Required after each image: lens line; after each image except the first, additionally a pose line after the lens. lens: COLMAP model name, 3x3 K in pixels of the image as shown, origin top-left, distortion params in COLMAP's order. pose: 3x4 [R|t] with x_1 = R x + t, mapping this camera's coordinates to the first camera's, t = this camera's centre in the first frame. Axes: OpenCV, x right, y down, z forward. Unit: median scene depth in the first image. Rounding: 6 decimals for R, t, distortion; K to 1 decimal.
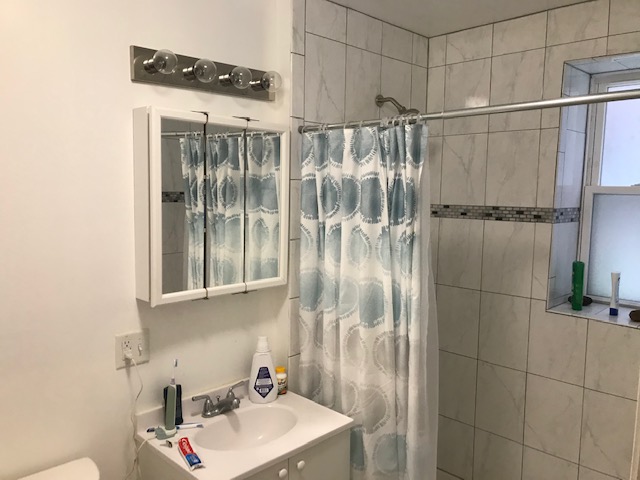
lens RADIAL K [[521.8, 0, 318.9], [0, 521.8, 240.4], [0, 0, 1]] dist [0.003984, 0.000899]
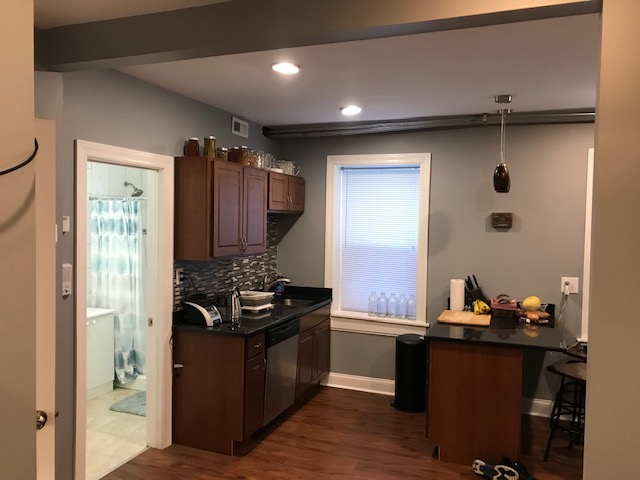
lens RADIAL K [[521.8, 0, 317.0], [0, 521.8, 242.4], [0, 0, 1]] dist [0.003984, 0.000899]
pose [[0.916101, -0.014922, 0.400669, -0.050421], [0.031940, 0.998847, -0.035829, 0.131743], [-0.399673, 0.045620, 0.915522, -1.856033]]
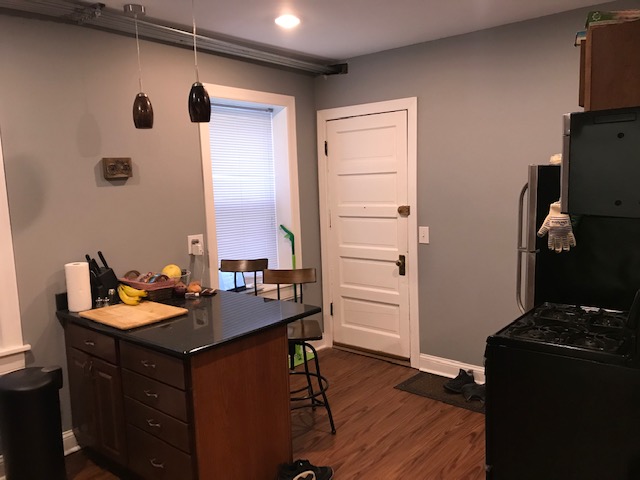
lens RADIAL K [[521.8, 0, 319.9], [0, 521.8, 241.8], [0, 0, 1]] dist [0.003984, 0.000899]
pose [[-0.094328, -0.135247, 0.986312, -0.077802], [0.118923, 0.982104, 0.146044, 0.051434], [-0.988413, 0.131071, -0.076556, -0.728066]]
